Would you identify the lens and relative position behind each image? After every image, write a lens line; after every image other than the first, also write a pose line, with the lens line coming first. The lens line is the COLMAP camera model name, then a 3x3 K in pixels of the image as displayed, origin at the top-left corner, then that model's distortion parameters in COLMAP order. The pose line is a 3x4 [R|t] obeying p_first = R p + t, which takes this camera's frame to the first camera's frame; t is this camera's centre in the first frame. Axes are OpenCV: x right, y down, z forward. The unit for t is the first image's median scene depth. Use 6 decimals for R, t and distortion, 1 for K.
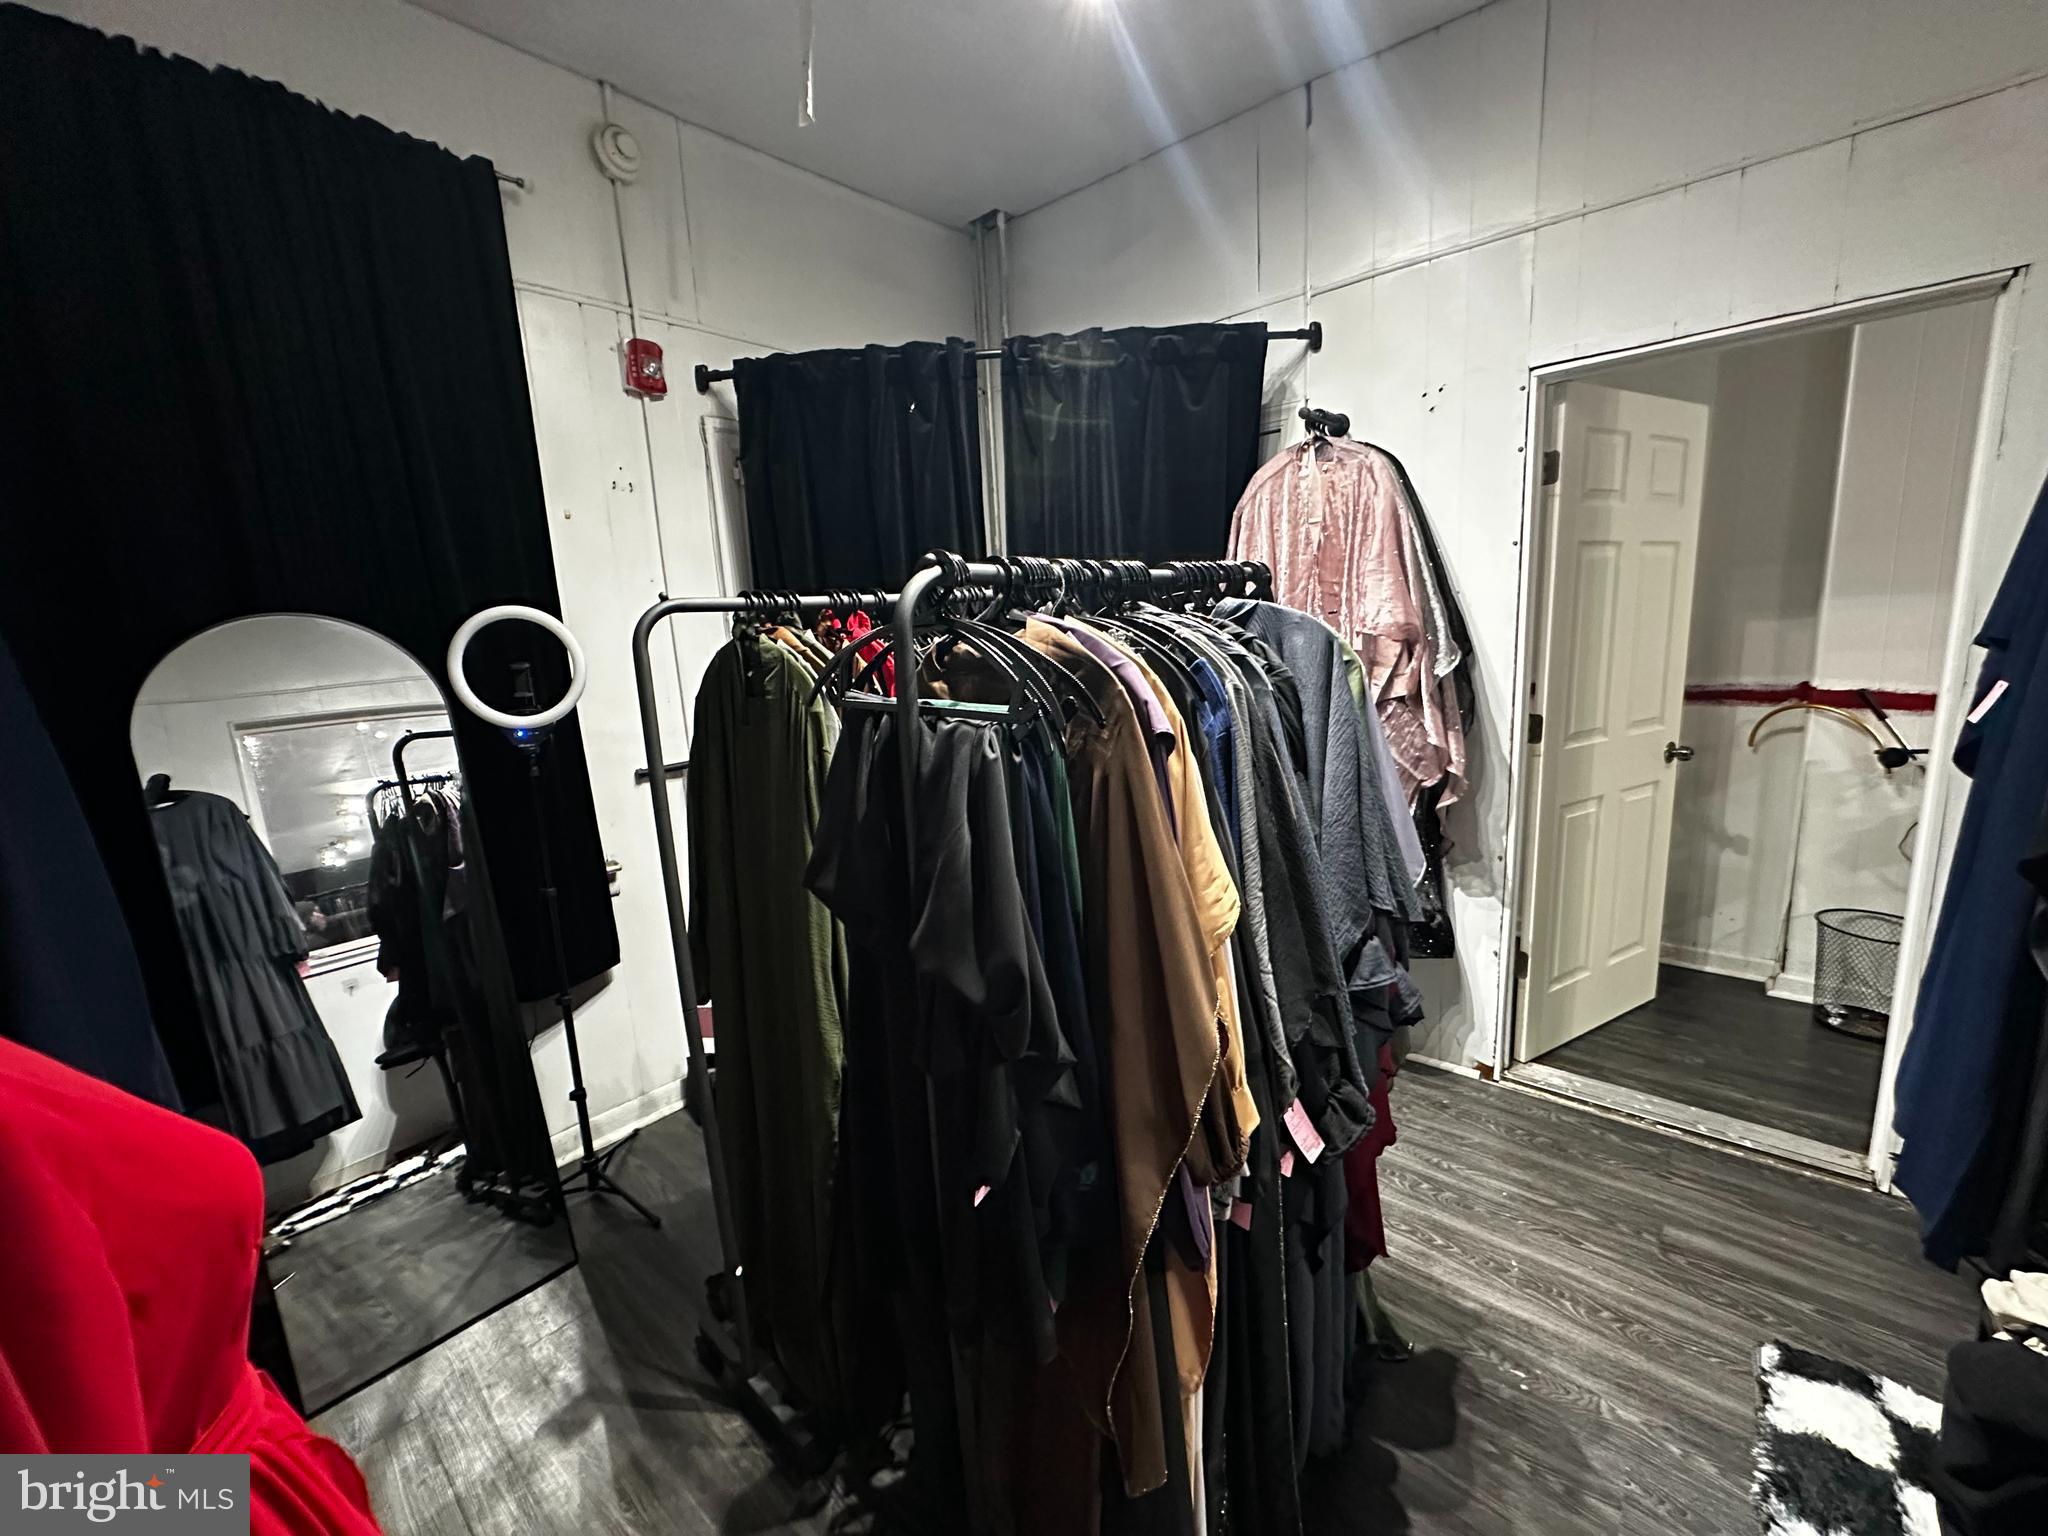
lens RADIAL K [[815.8, 0, 1031.3], [0, 815.8, 767.7], [0, 0, 1]] dist [0.001362, 0.000180]
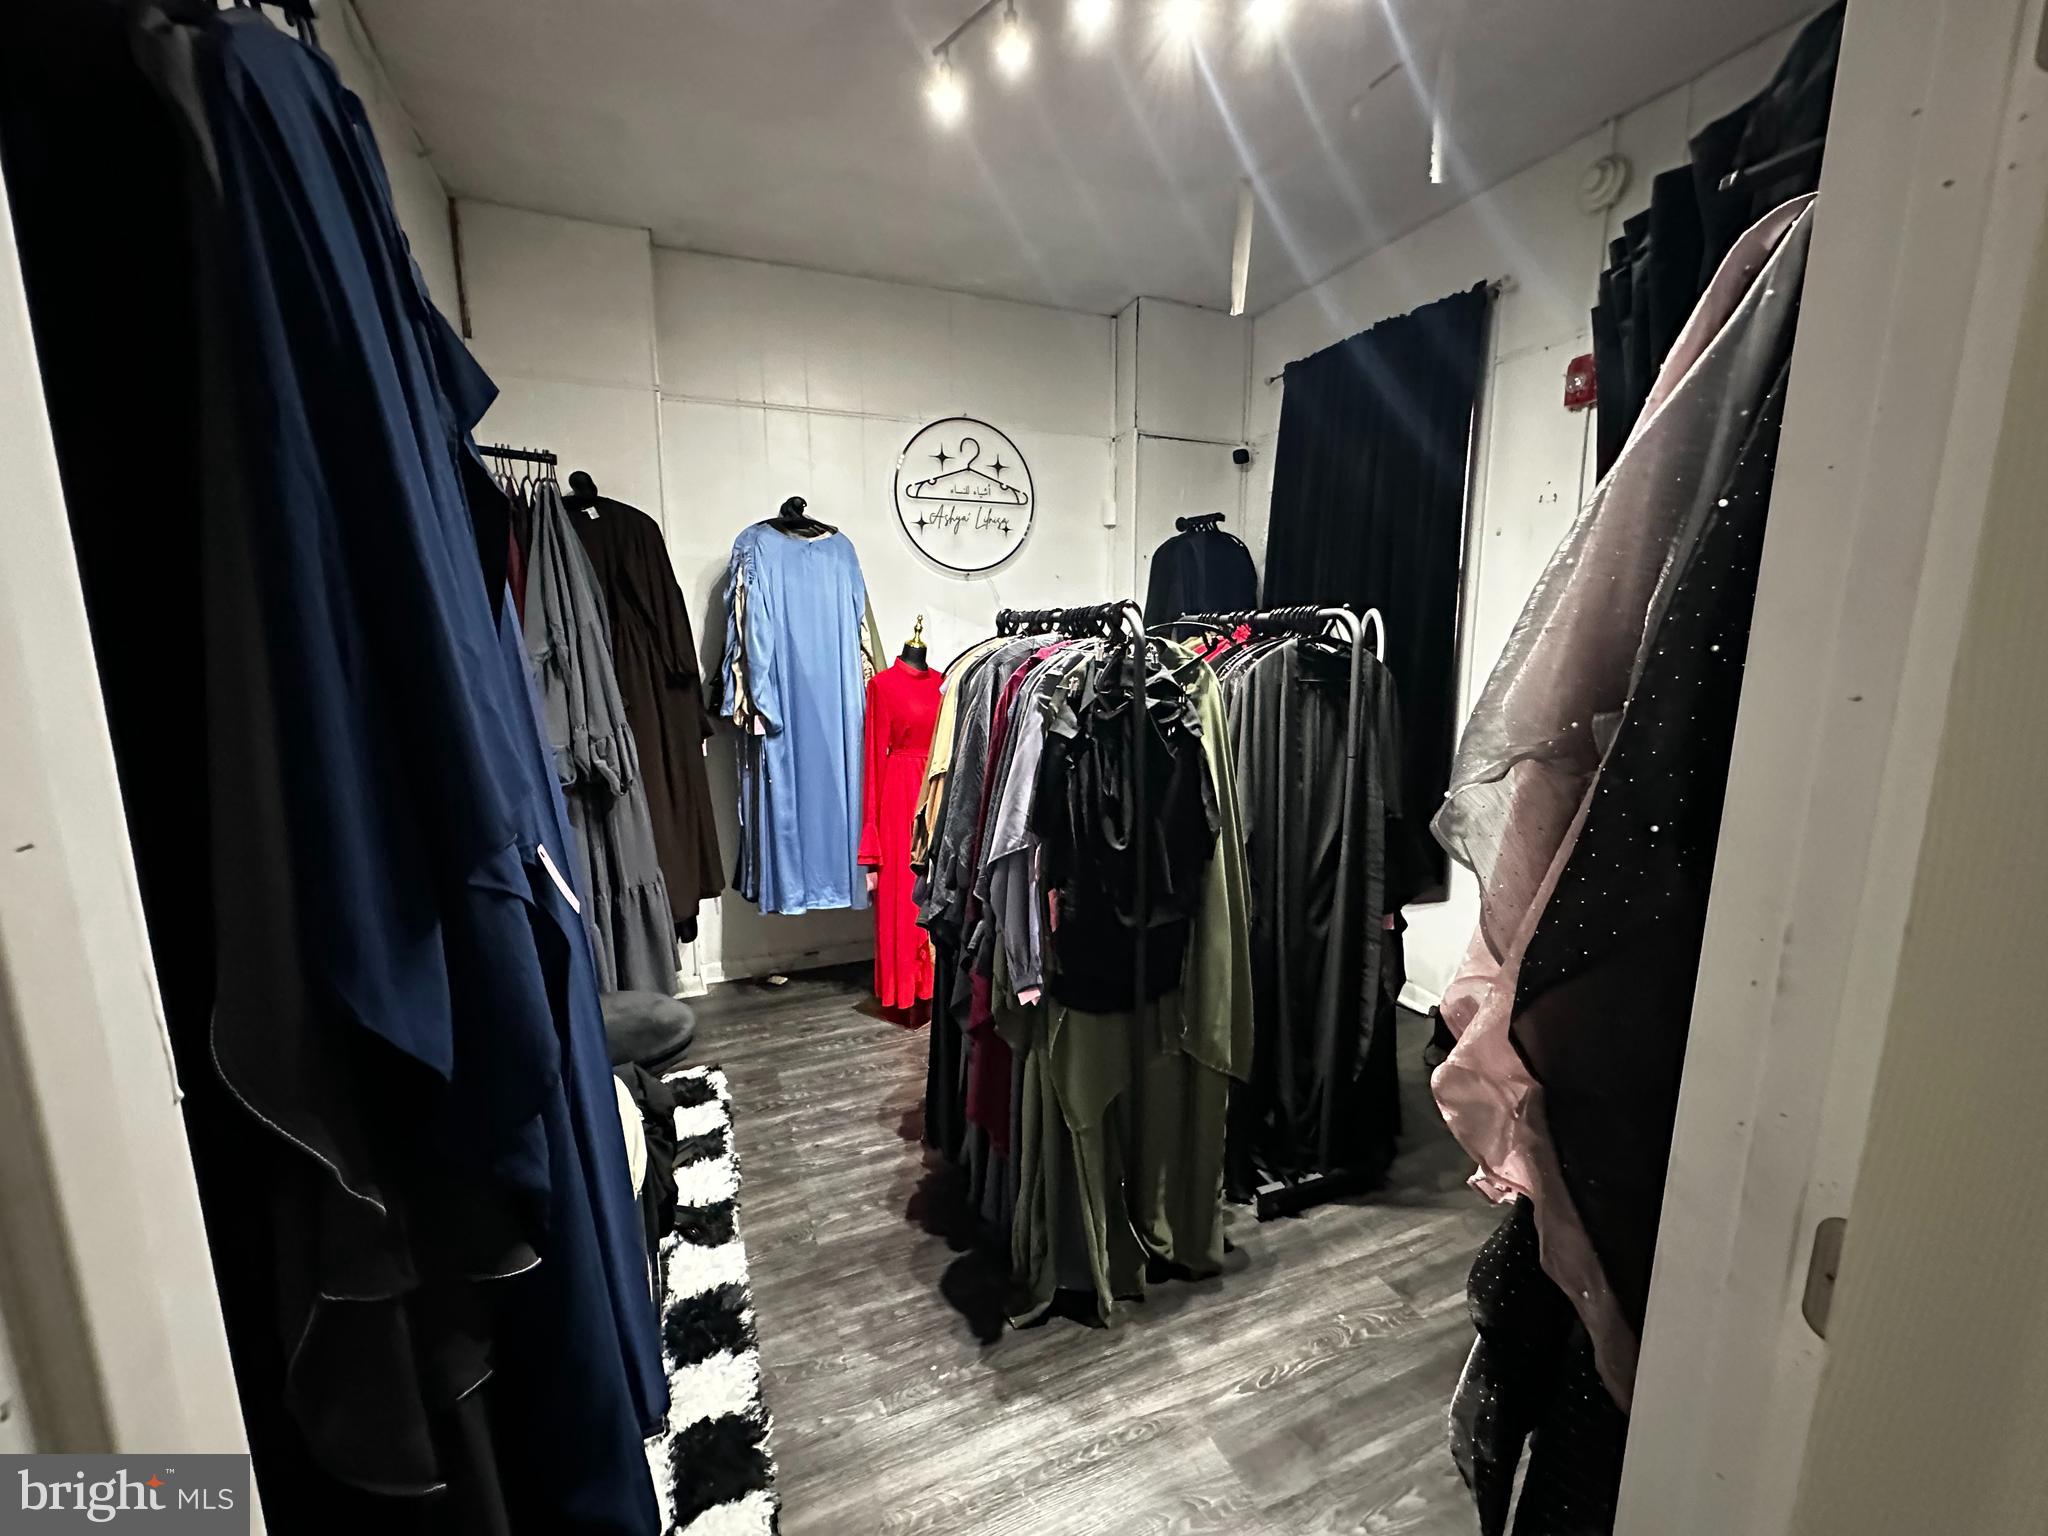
lens RADIAL K [[815.8, 0, 1031.3], [0, 815.8, 767.7], [0, 0, 1]] dist [0.001362, 0.000180]
pose [[-0.421580, 0.210213, -0.882089, 1.378702], [-0.141533, 0.945583, 0.292987, -0.347943], [0.895678, 0.248362, -0.368886, 1.355059]]
